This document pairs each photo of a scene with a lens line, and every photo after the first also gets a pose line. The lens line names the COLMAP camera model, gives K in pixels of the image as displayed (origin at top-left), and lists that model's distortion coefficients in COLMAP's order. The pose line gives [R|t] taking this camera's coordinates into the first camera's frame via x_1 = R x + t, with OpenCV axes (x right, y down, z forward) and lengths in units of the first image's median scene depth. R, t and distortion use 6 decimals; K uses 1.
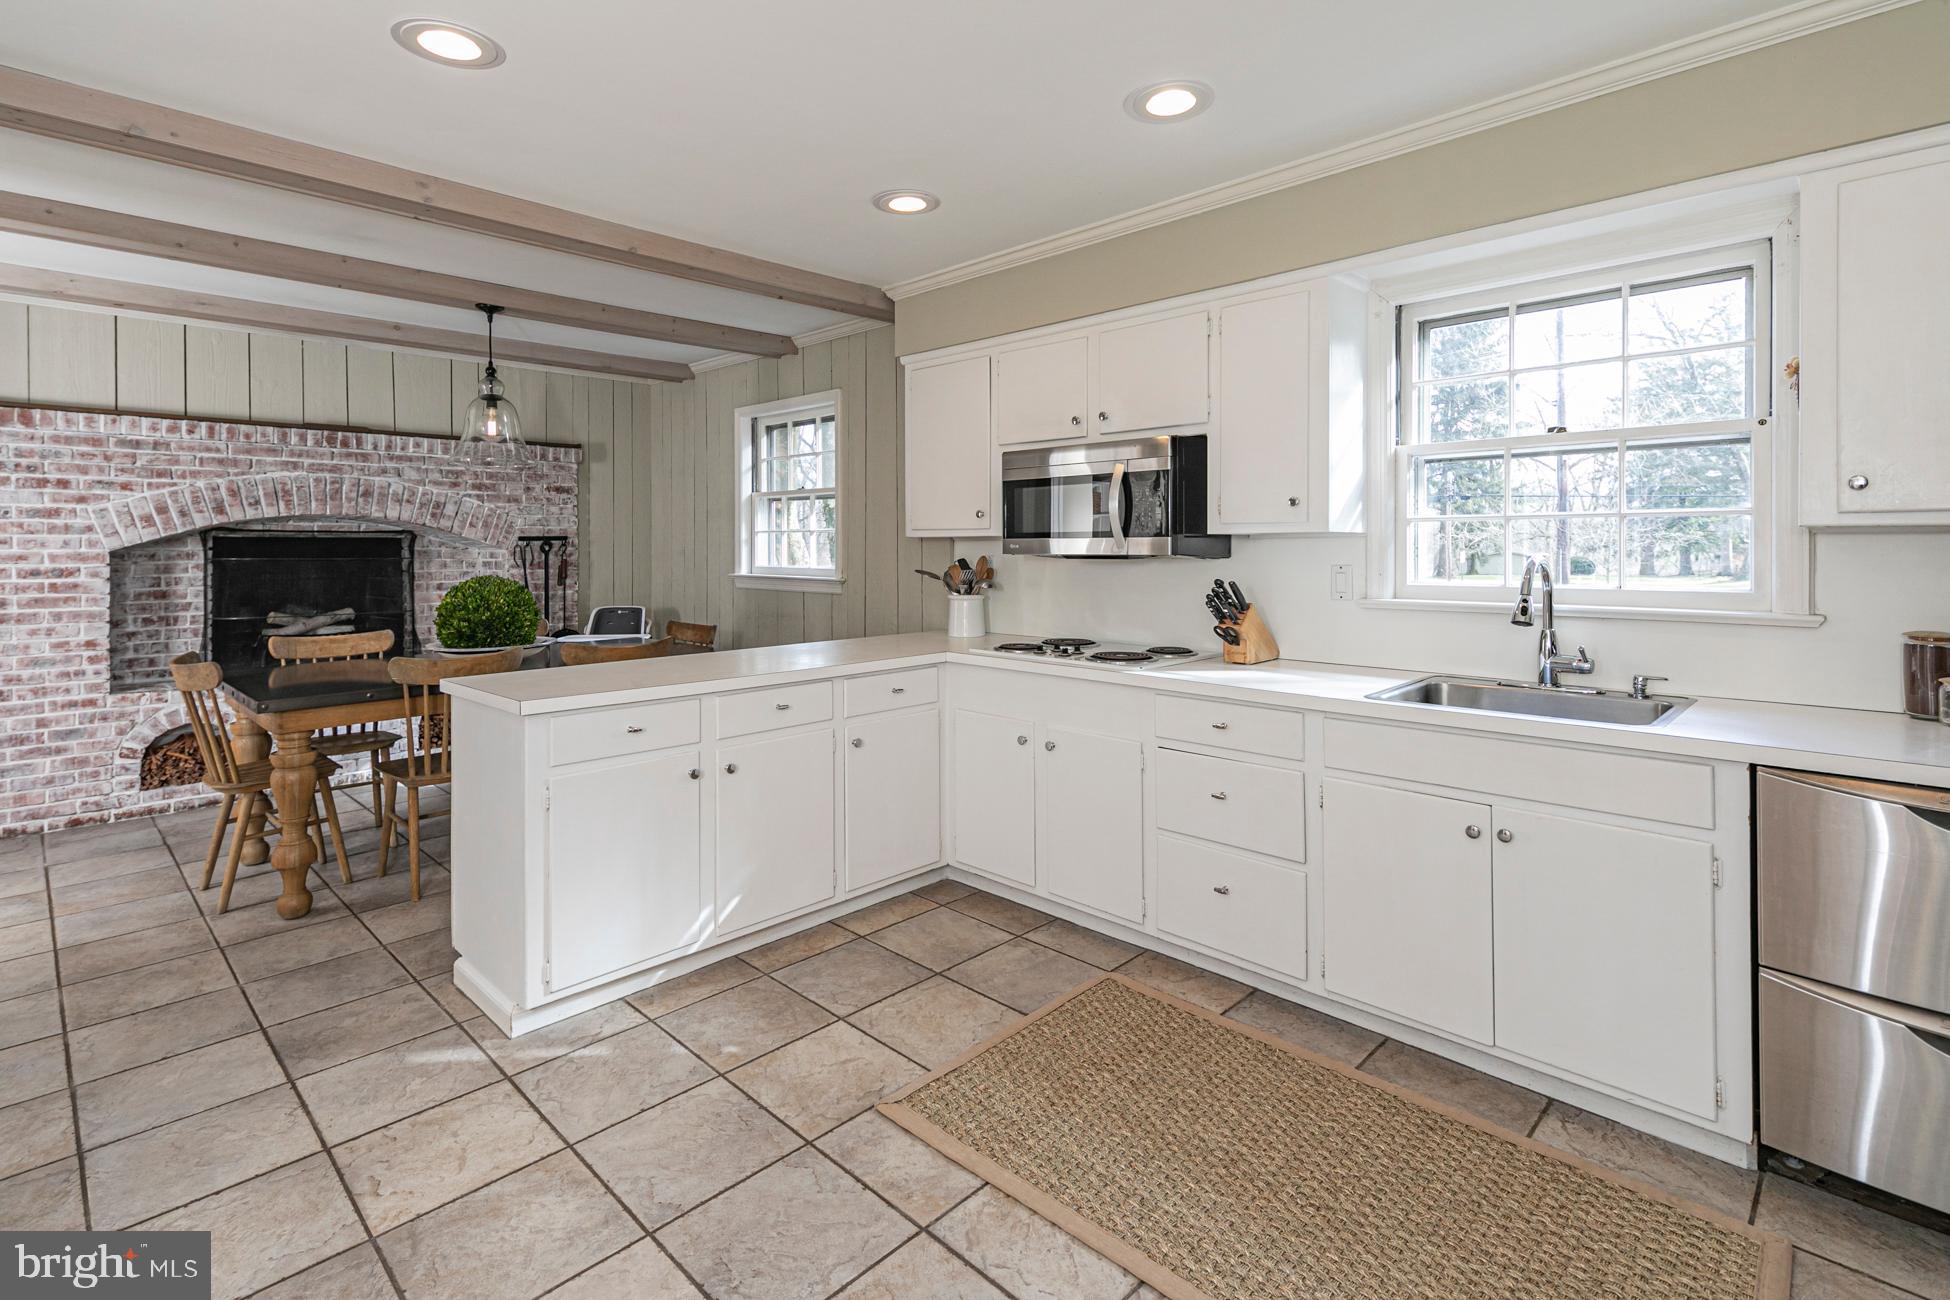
lens RADIAL K [[930.0, 0, 983.8], [0, 930.0, 556.0], [0, 0, 1]] dist [0.033566, -0.006266]
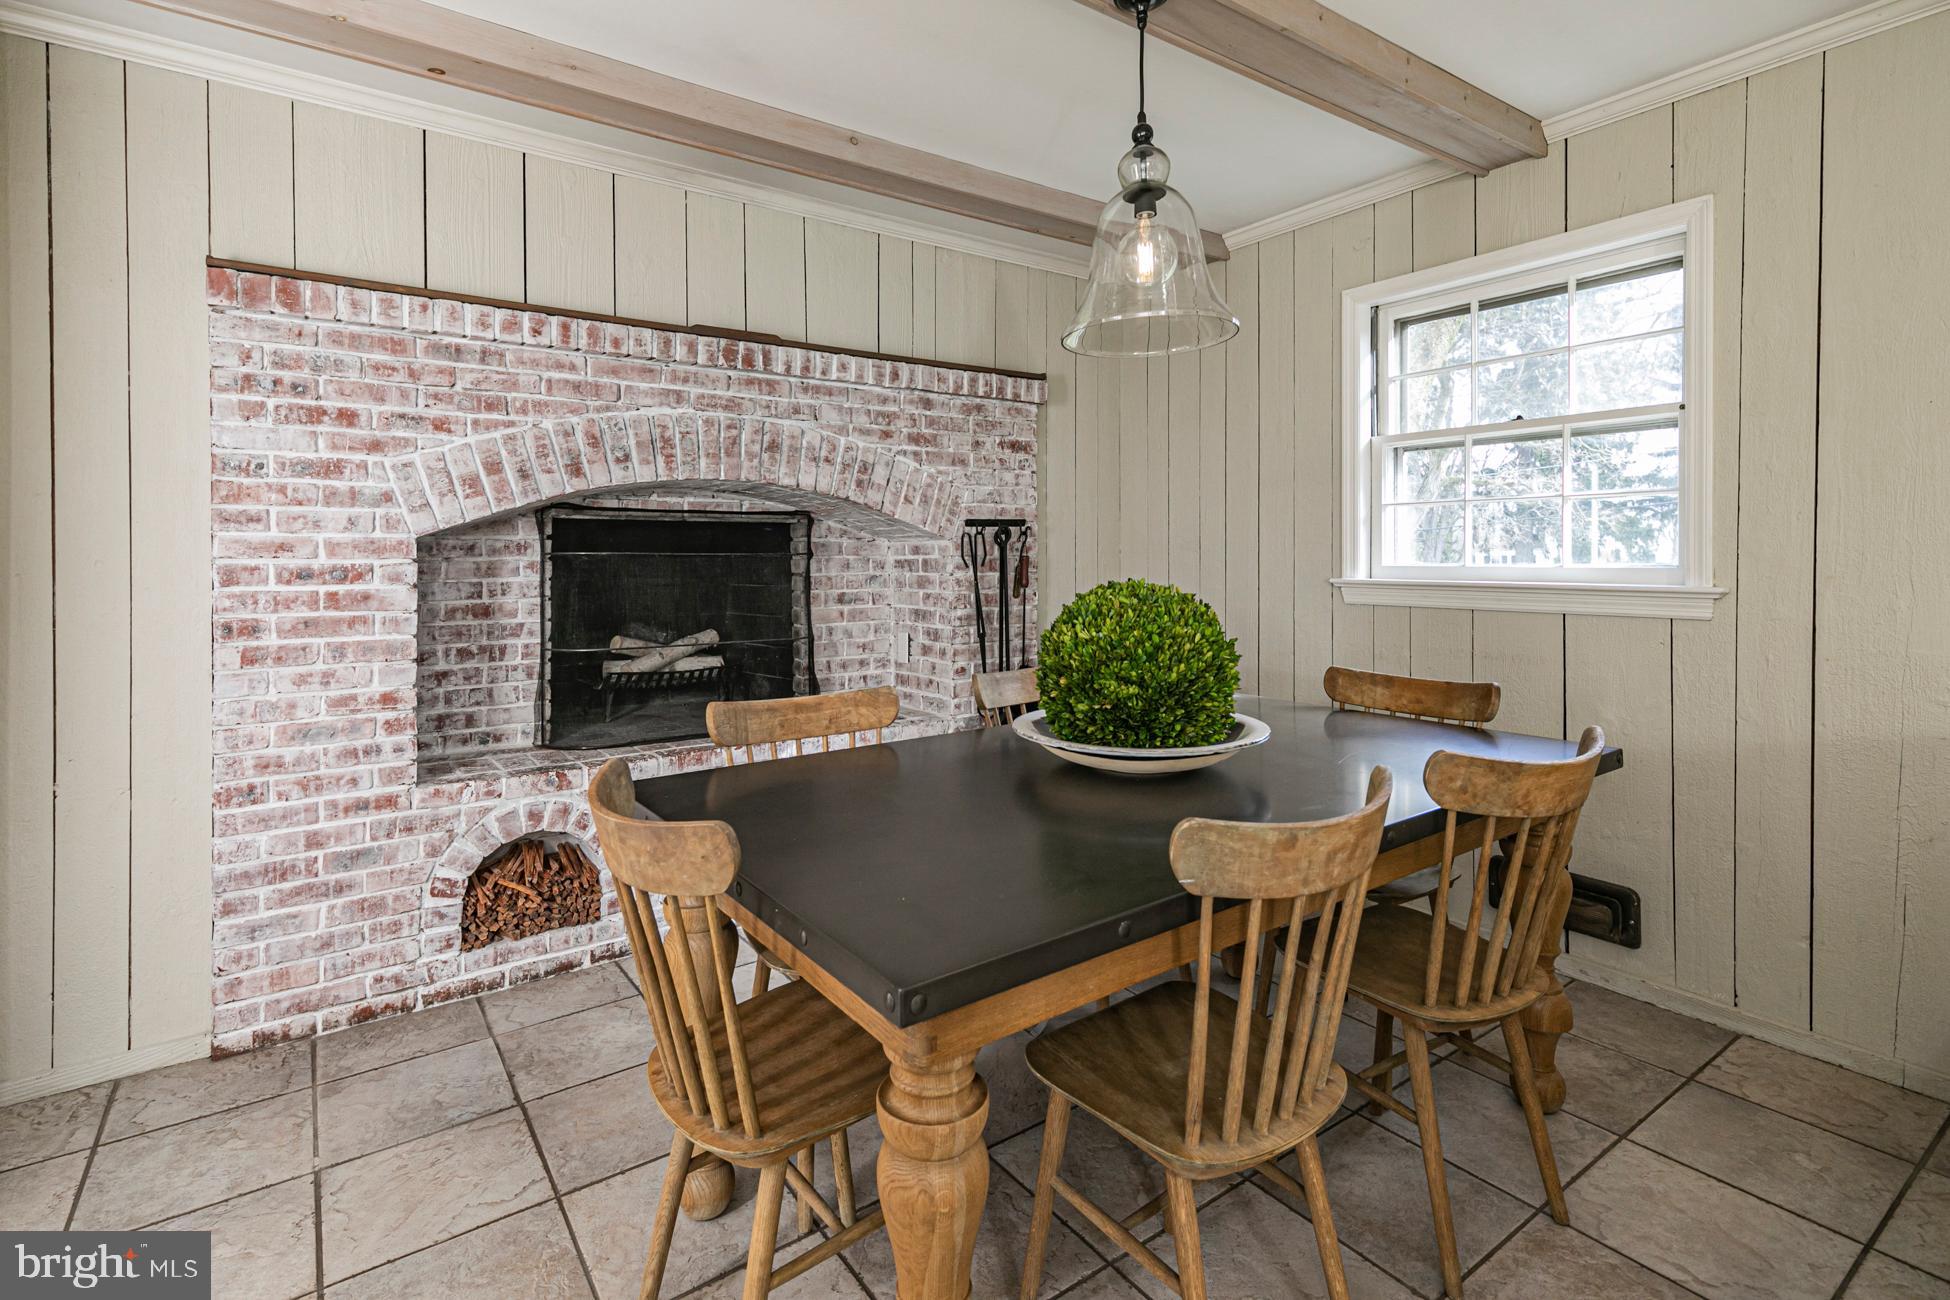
lens RADIAL K [[930.0, 0, 998.2], [0, 930.0, 560.2], [0, 0, 1]] dist [0.033566, -0.006266]
pose [[0.986665, -0.002411, -0.162745, -0.497246], [0.001900, 0.999993, -0.003290, 0.011901], [0.162751, 0.002936, 0.986663, 0.514883]]
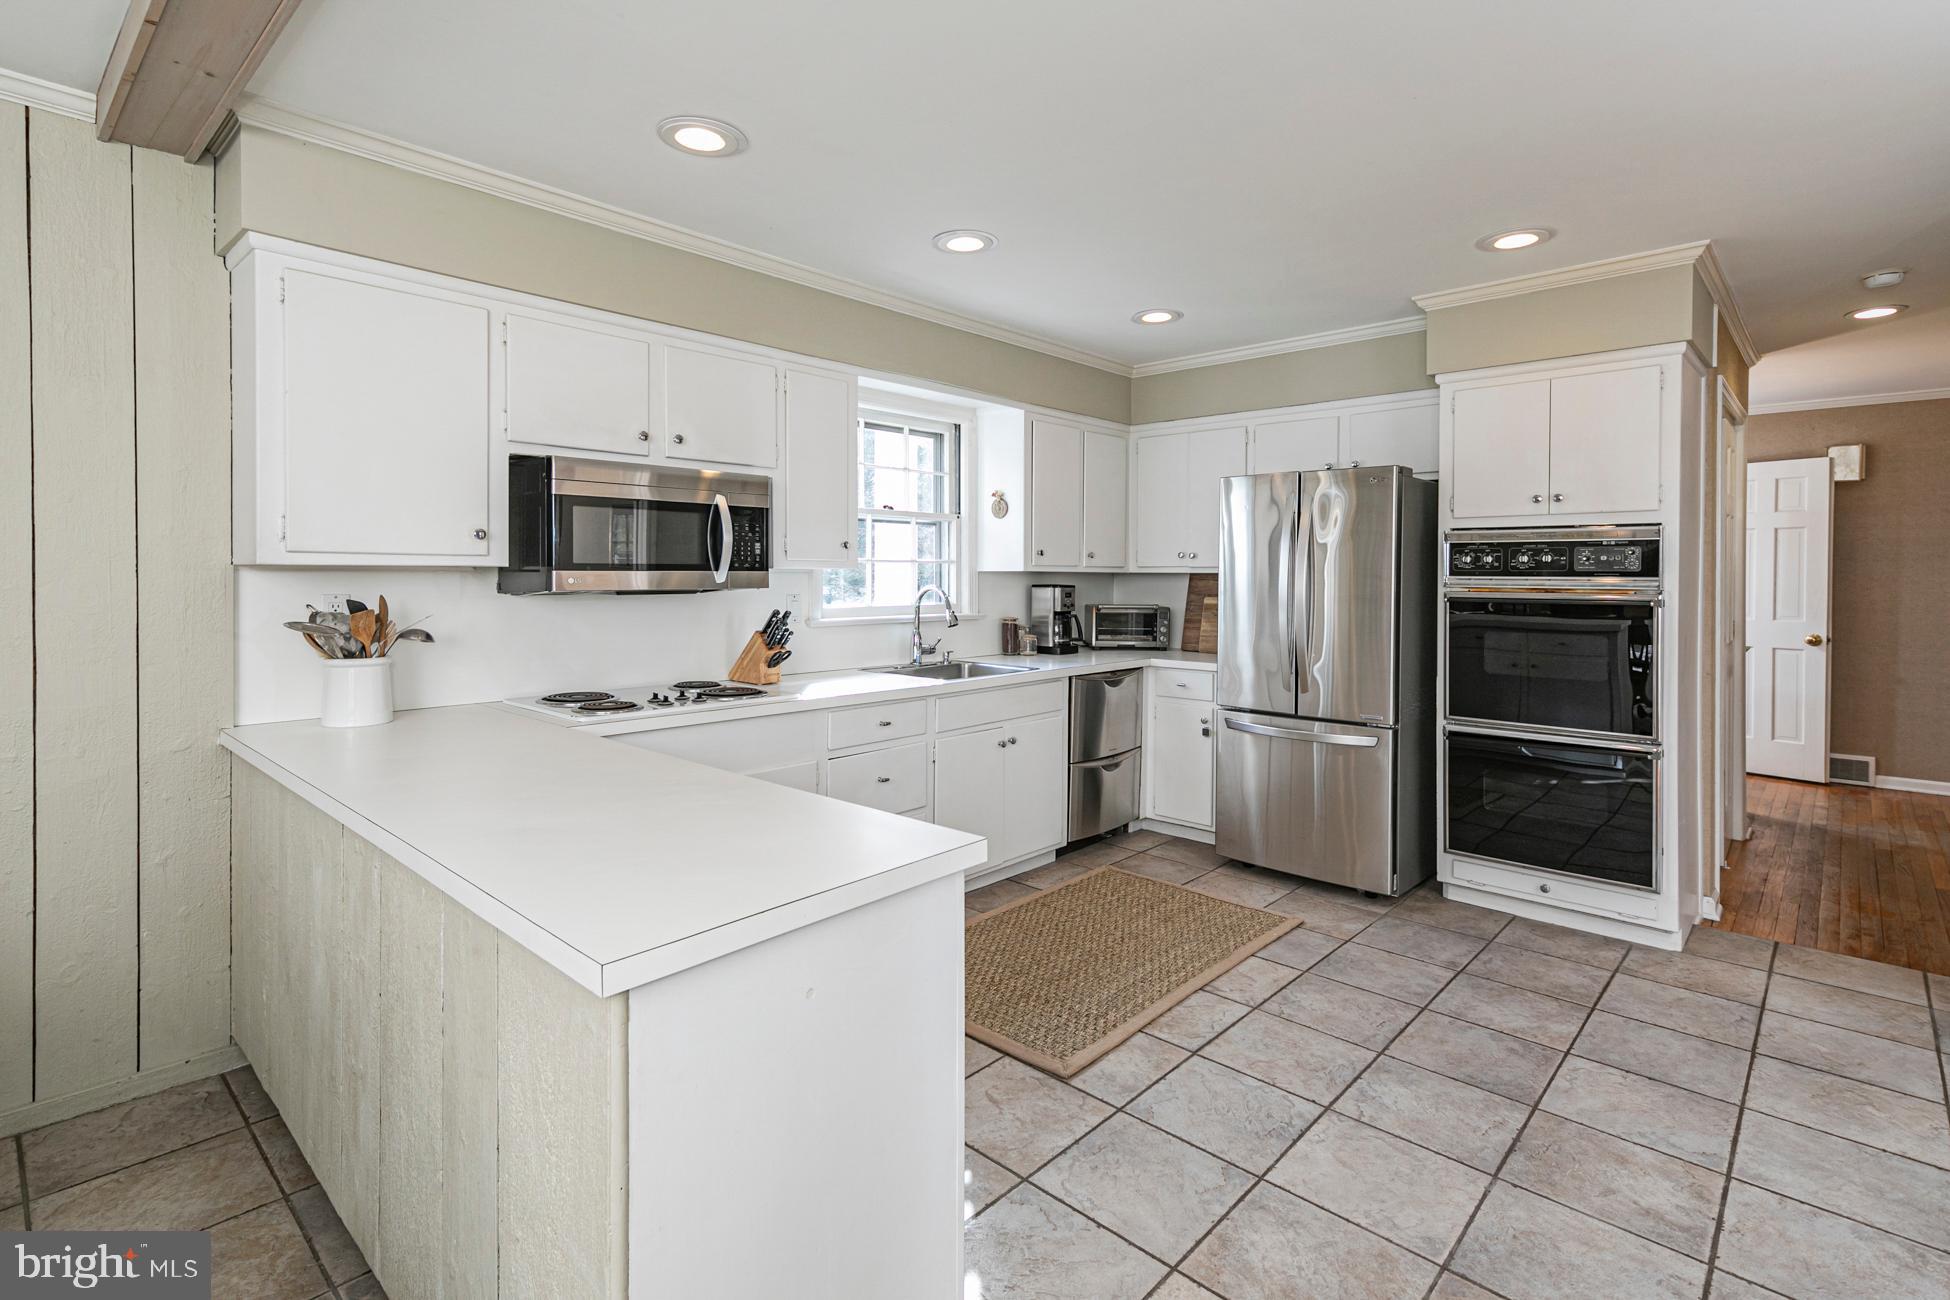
lens RADIAL K [[930.0, 0, 943.6], [0, 930.0, 595.3], [0, 0, 1]] dist [0.033566, -0.006266]
pose [[-0.006245, -0.018792, 0.999804, -0.619970], [0.009022, 0.999782, 0.018848, -0.008149], [-0.999940, 0.009138, -0.006074, 0.578349]]
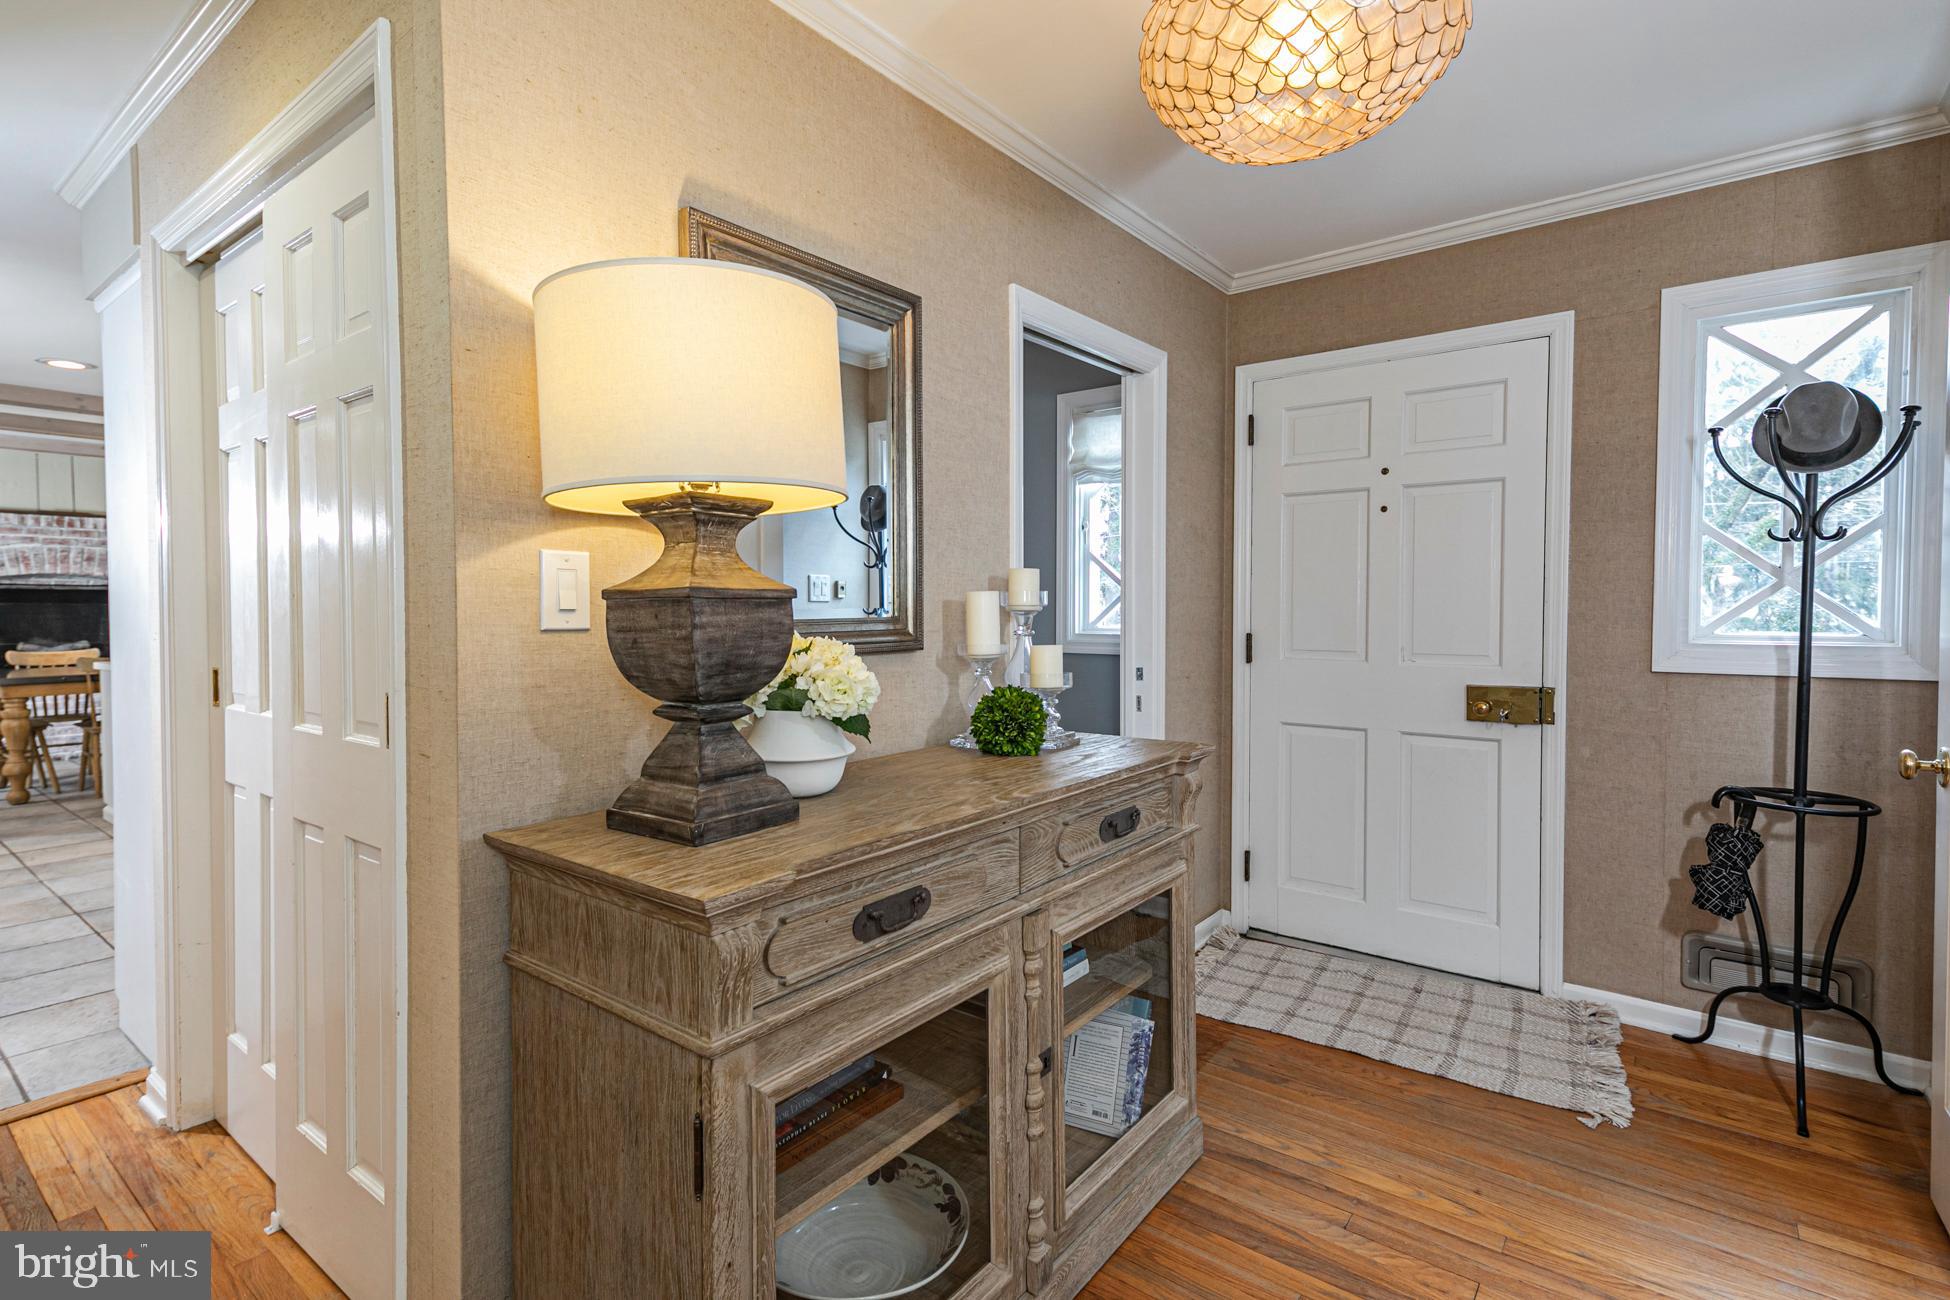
lens RADIAL K [[930.0, 0, 950.6], [0, 930.0, 639.4], [0, 0, 1]] dist [0.033566, -0.006266]
pose [[0.995316, 0.001942, 0.096655, 0.624728], [-0.004187, 0.999726, 0.023027, 0.021444], [-0.096584, -0.023324, 0.995052, -0.700733]]
